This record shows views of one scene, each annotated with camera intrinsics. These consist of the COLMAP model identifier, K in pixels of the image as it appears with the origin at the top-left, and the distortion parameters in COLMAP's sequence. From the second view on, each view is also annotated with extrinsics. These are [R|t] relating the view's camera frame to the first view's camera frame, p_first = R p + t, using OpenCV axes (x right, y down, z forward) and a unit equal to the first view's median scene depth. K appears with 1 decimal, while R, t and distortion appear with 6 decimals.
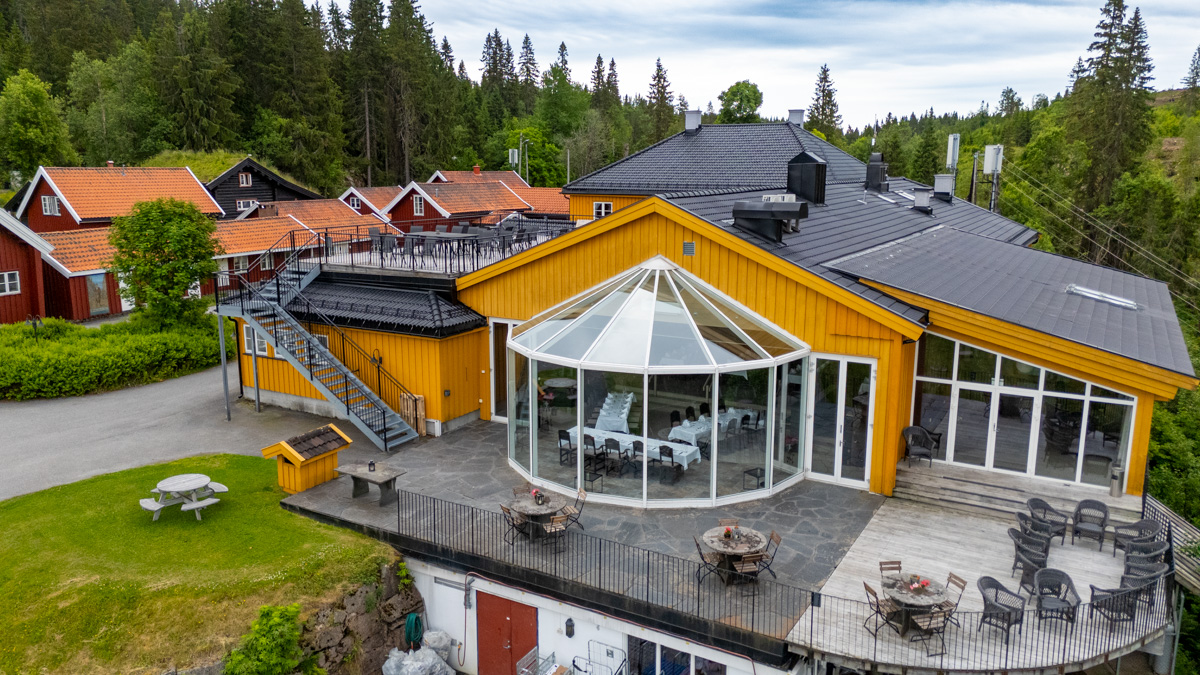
lens RADIAL K [[881.4, 0, 600.0], [0, 881.4, 337.5], [0, 0, 1]] dist [0.089962, -0.081698]
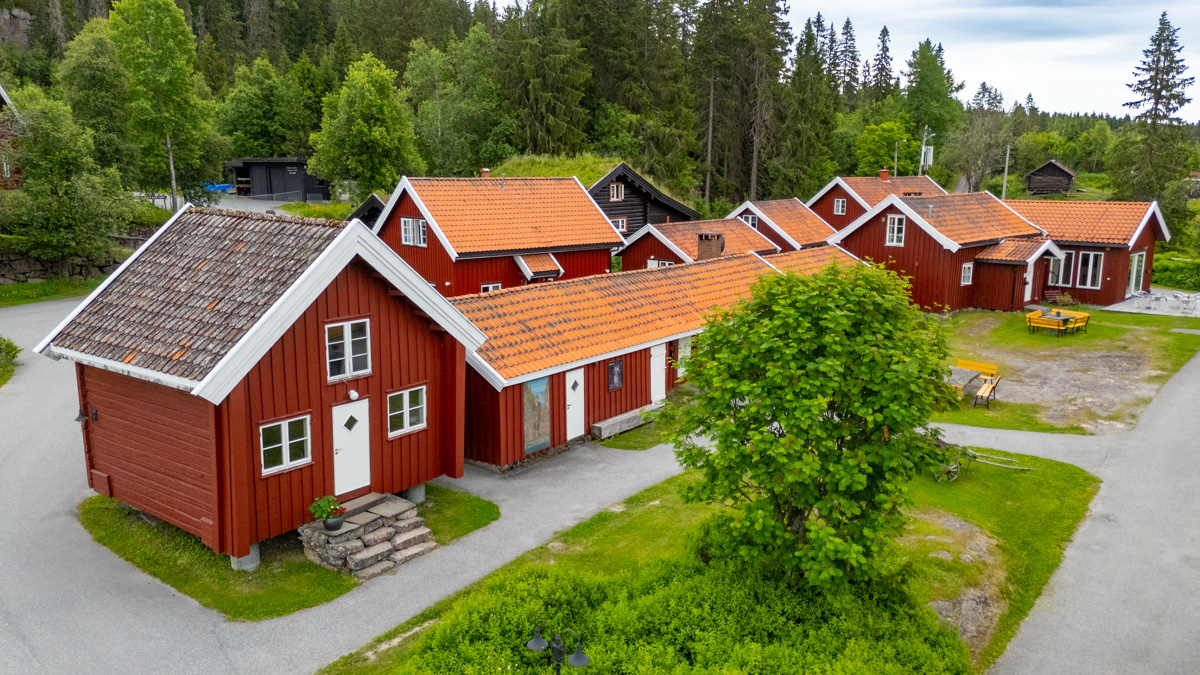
lens RADIAL K [[881.4, 0, 600.0], [0, 881.4, 337.5], [0, 0, 1]] dist [0.089962, -0.081698]
pose [[0.966167, 0.046524, -0.253688, -0.190367], [-0.047967, 0.998849, 0.000497, -0.047023], [0.253419, 0.011688, 0.967286, 0.243434]]
